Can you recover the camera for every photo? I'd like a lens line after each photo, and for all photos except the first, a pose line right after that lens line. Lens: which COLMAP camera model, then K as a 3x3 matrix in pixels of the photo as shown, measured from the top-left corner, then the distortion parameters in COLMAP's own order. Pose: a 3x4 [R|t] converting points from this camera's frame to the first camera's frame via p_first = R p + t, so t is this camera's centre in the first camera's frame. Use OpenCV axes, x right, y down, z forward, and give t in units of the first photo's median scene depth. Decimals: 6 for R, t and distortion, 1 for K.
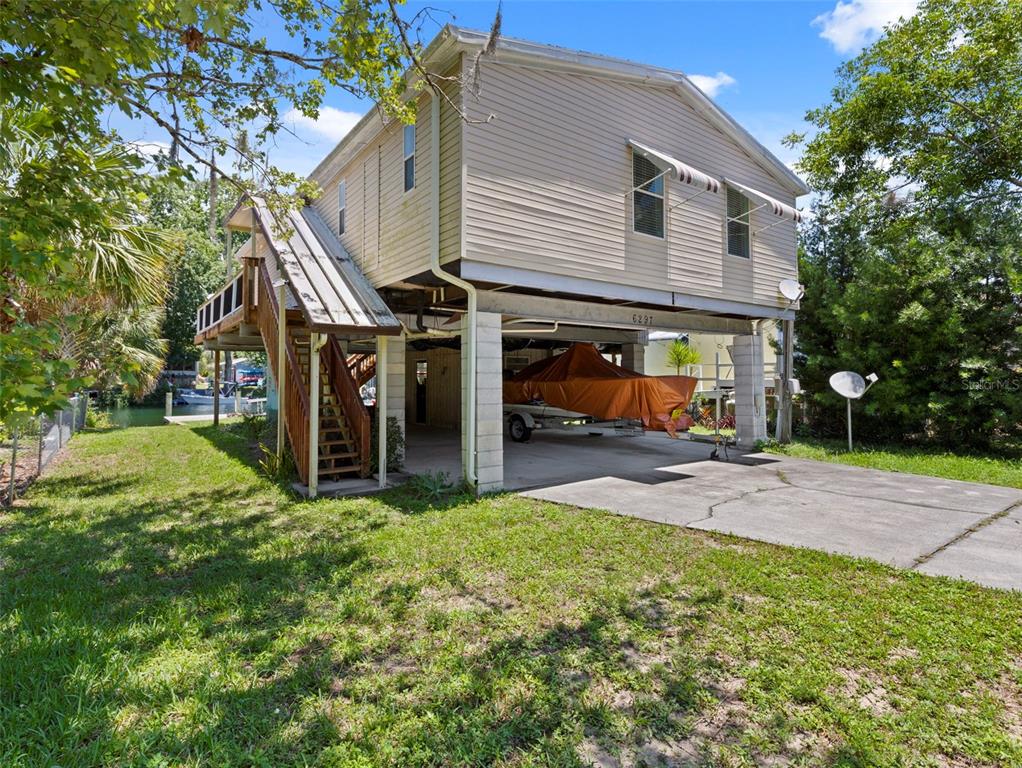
lens RADIAL K [[534.4, 0, 545.1], [0, 534.4, 350.5], [0, 0, 1]] dist [-0.000079, 0.000067]
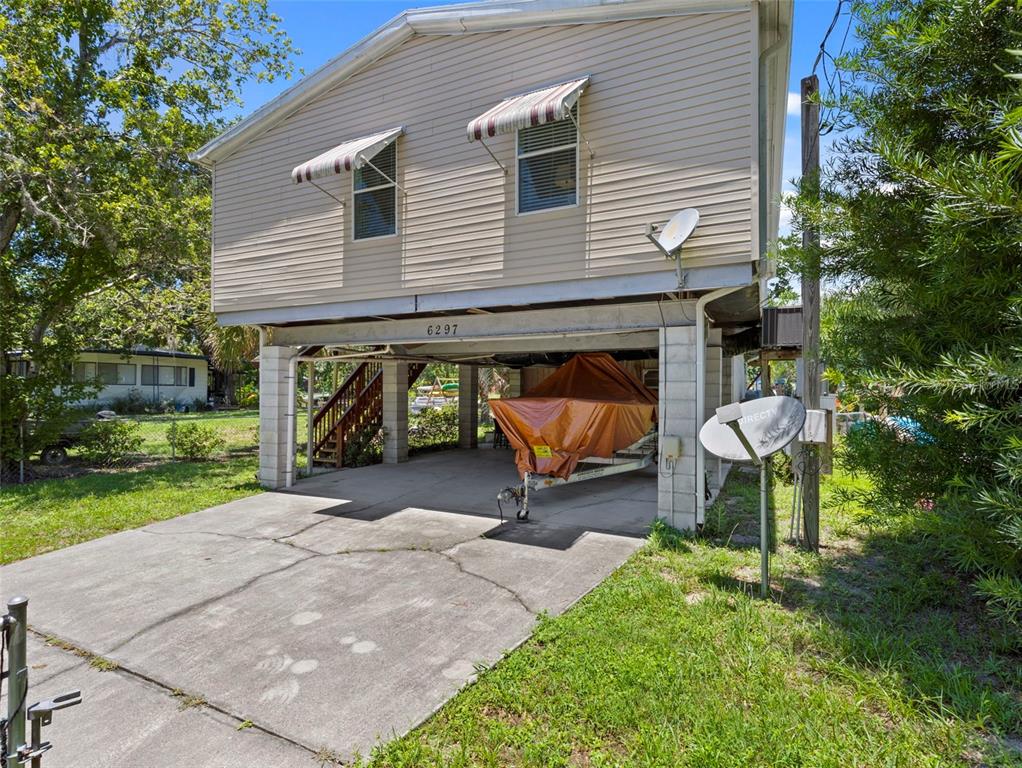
lens RADIAL K [[521.0, 0, 515.1], [0, 521.0, 389.3], [0, 0, 1]] dist [0.003059, 0.000483]
pose [[0.429488, 0.000046, -0.903073, 1.027426], [0.032348, 0.999357, 0.015435, 0.024718], [0.902493, -0.035842, 0.429210, 0.809259]]
